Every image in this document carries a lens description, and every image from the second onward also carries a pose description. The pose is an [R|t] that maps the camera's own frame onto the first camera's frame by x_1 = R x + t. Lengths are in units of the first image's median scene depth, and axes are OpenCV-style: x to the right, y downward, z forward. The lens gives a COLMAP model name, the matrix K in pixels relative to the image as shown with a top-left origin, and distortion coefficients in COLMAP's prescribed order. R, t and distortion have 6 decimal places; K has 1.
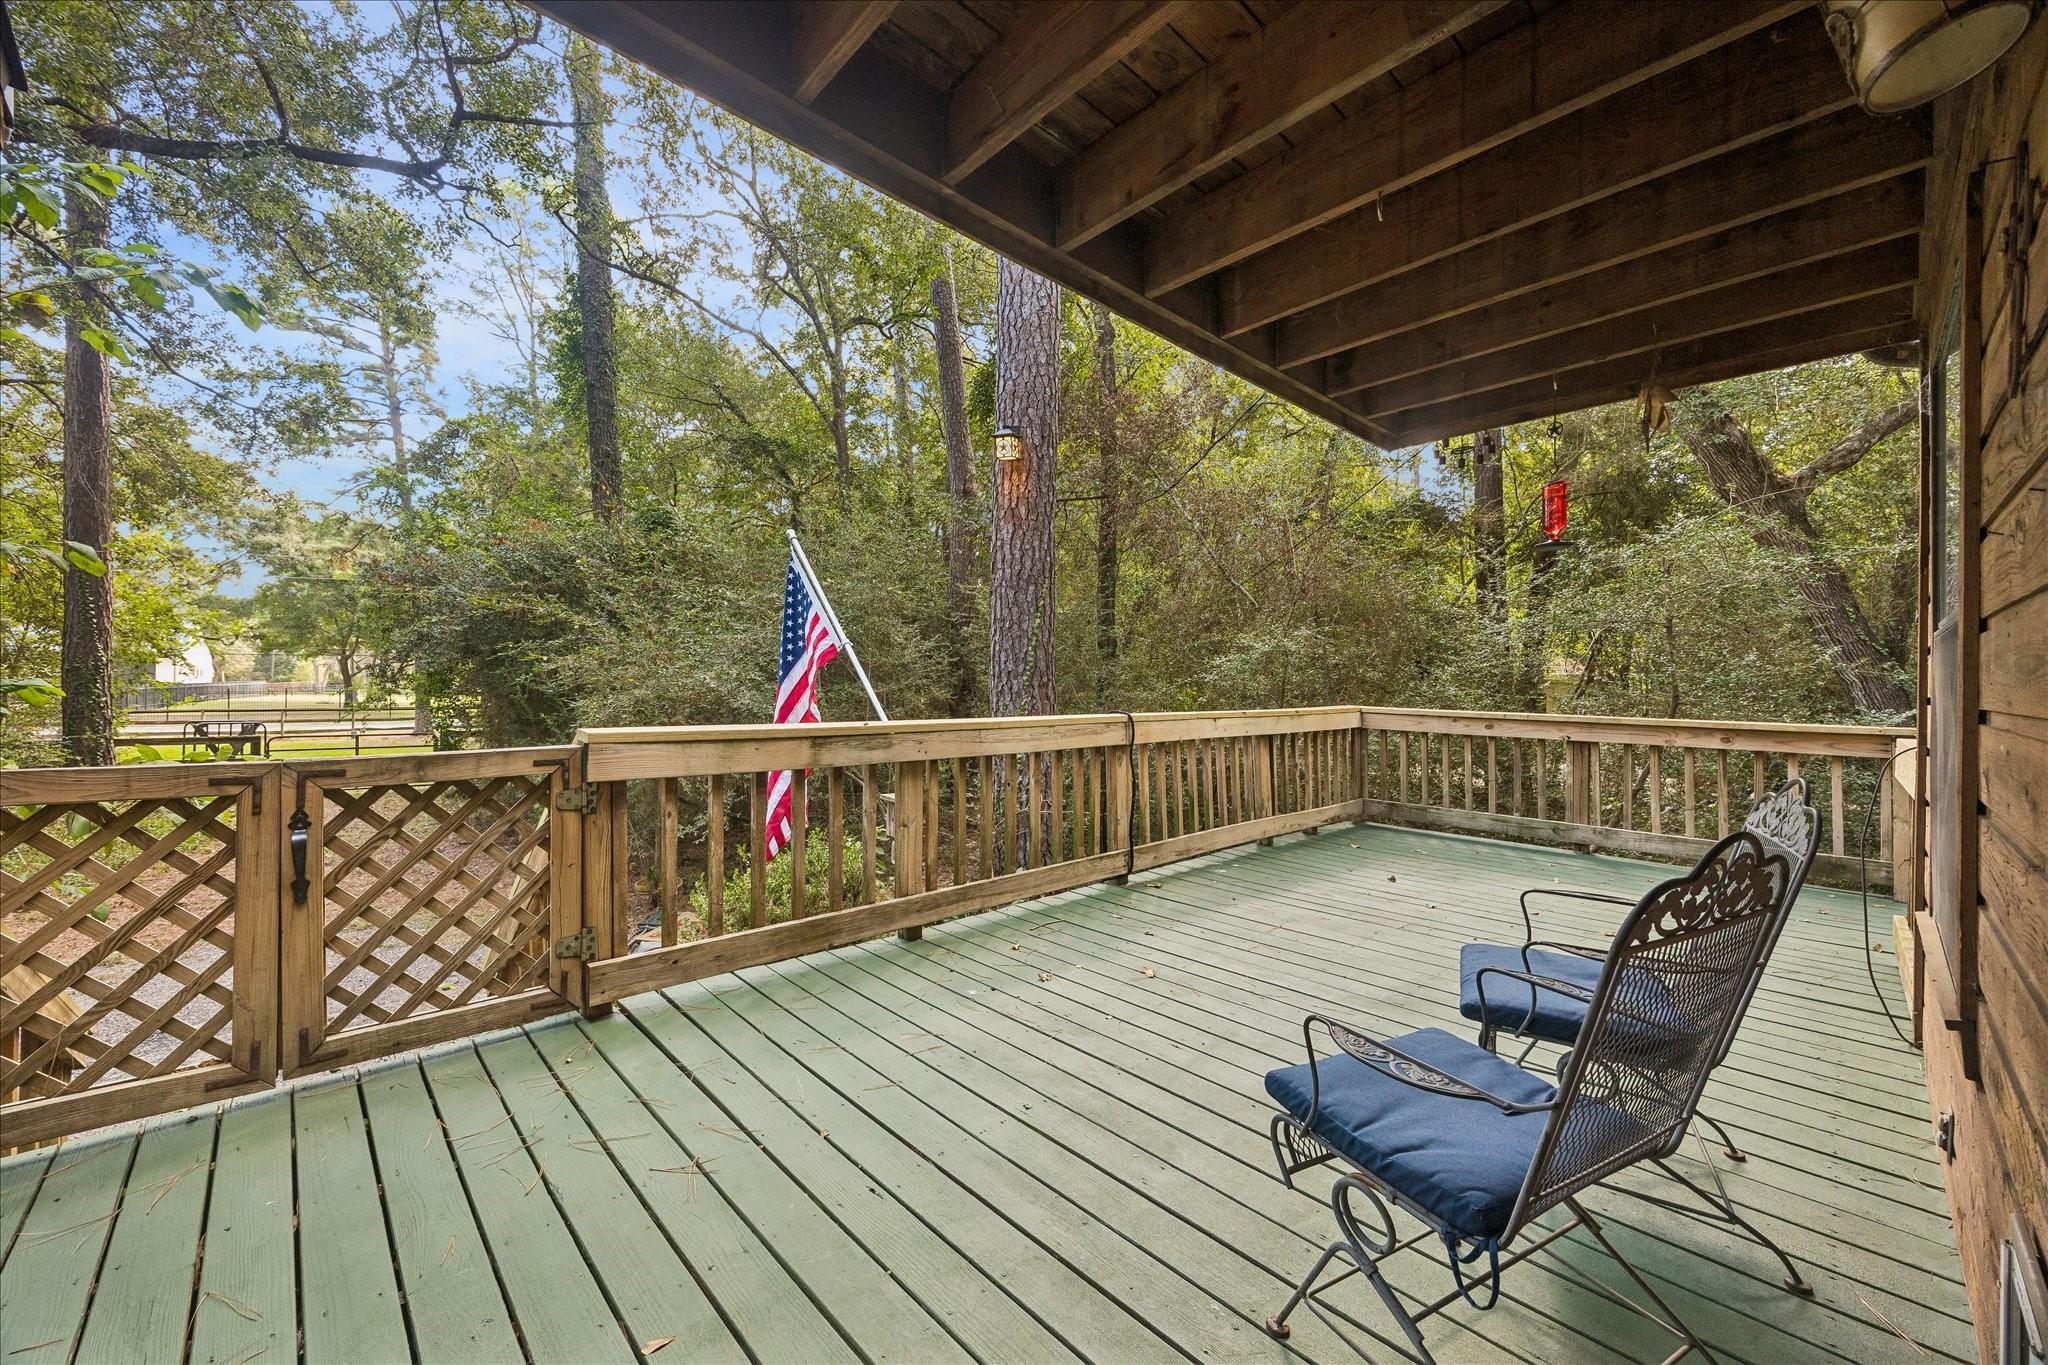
lens RADIAL K [[776.0, 0, 1027.6], [0, 776.0, 666.6], [0, 0, 1]] dist [-0.003463, -0.000494]
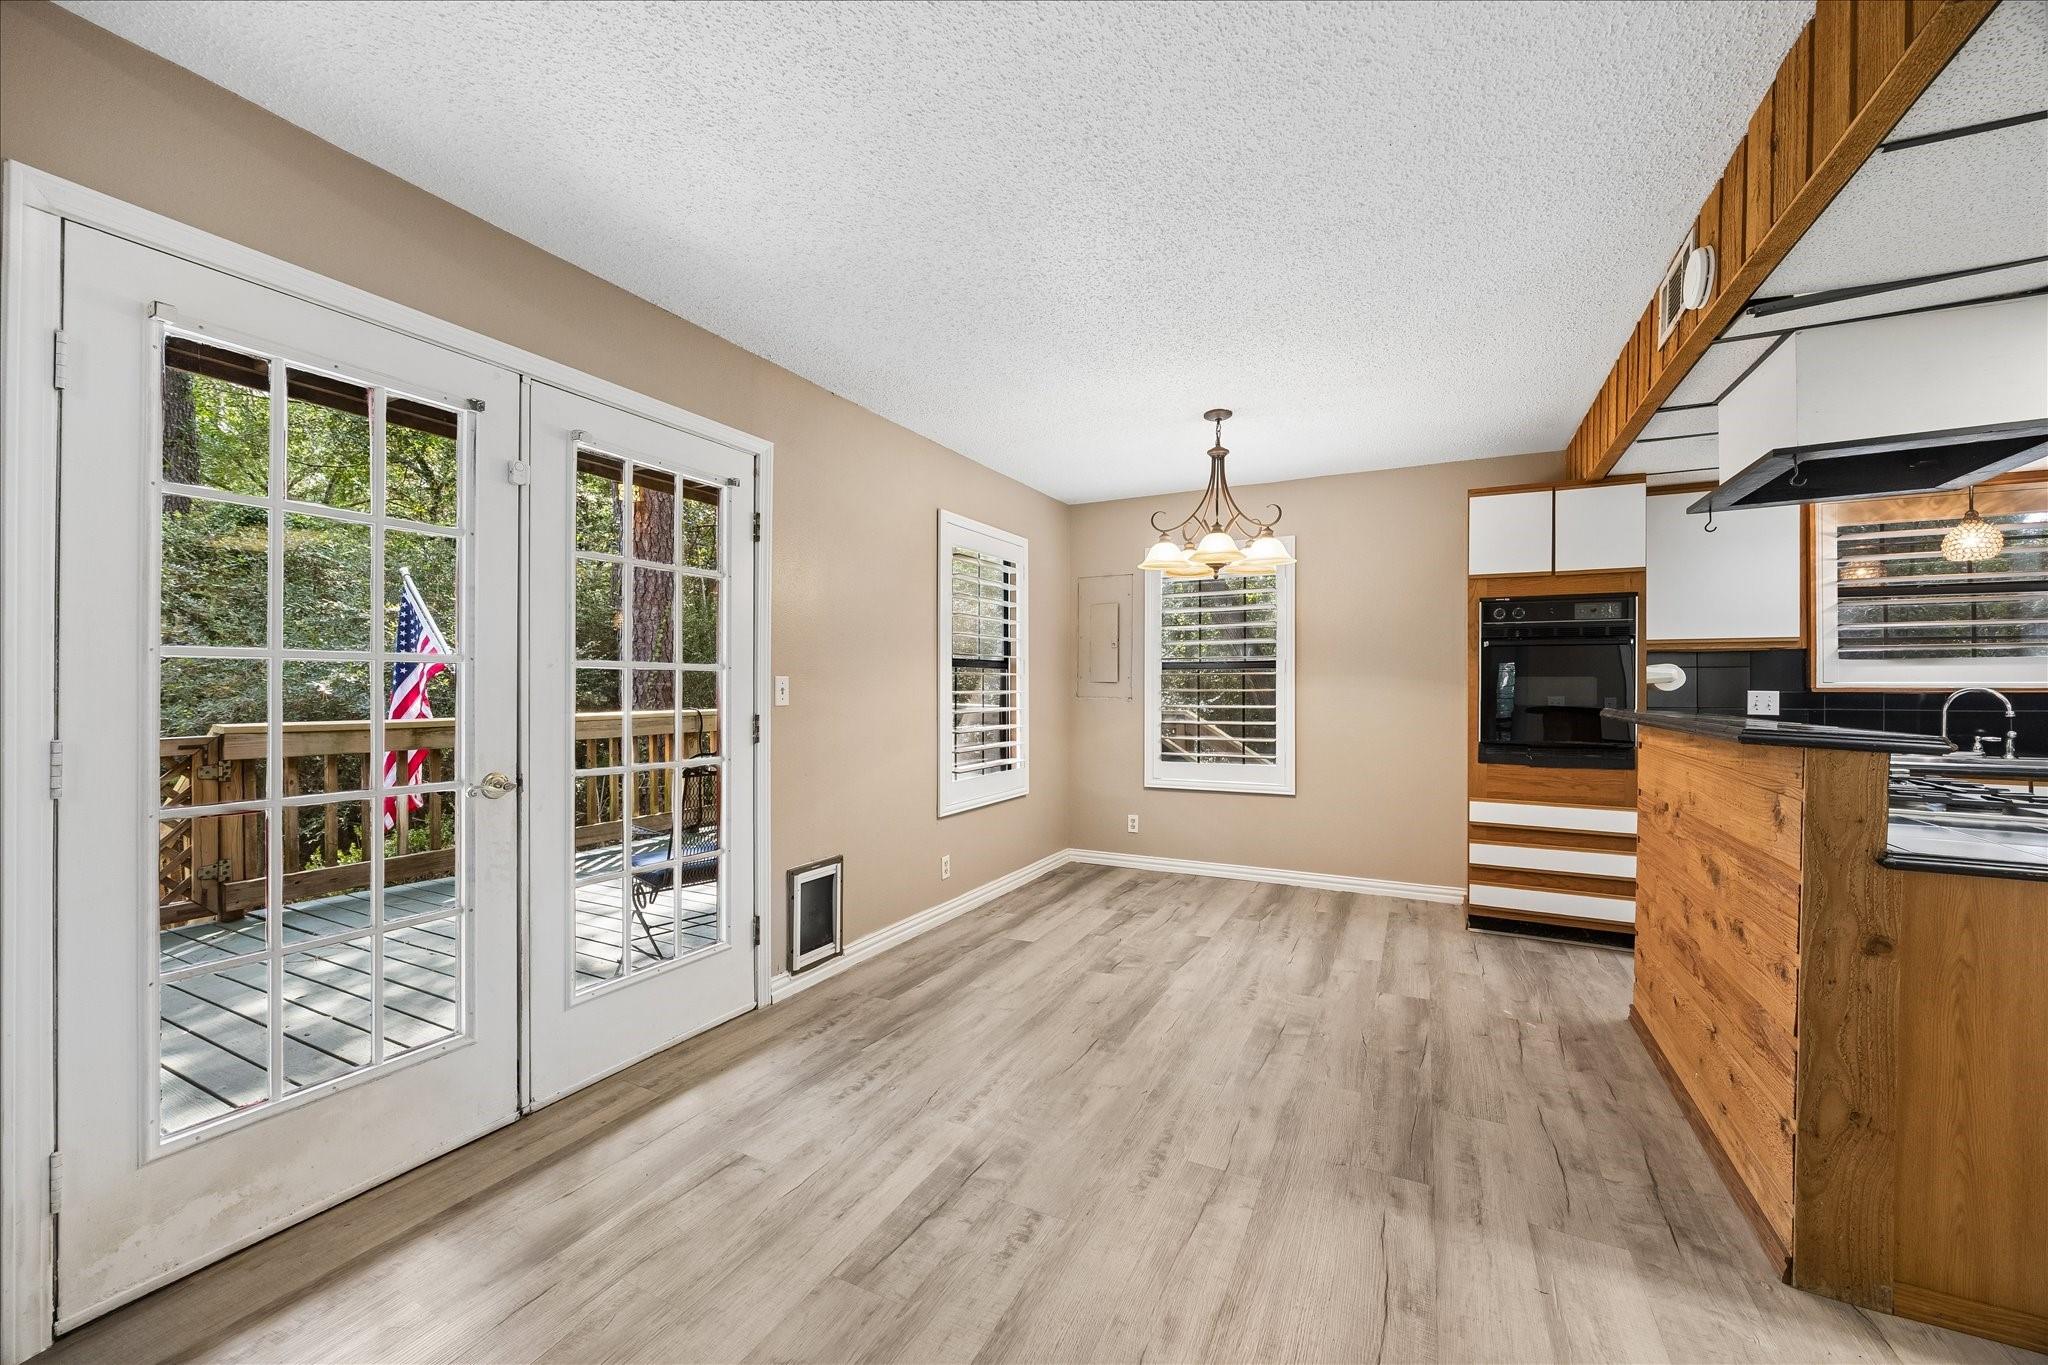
lens RADIAL K [[776.0, 0, 1027.6], [0, 776.0, 666.6], [0, 0, 1]] dist [-0.003463, -0.000494]
pose [[0.939356, -0.008542, 0.342838, 0.226003], [0.008870, 0.999960, 0.000611, -0.010147], [-0.342830, 0.002467, 0.939394, -0.555587]]
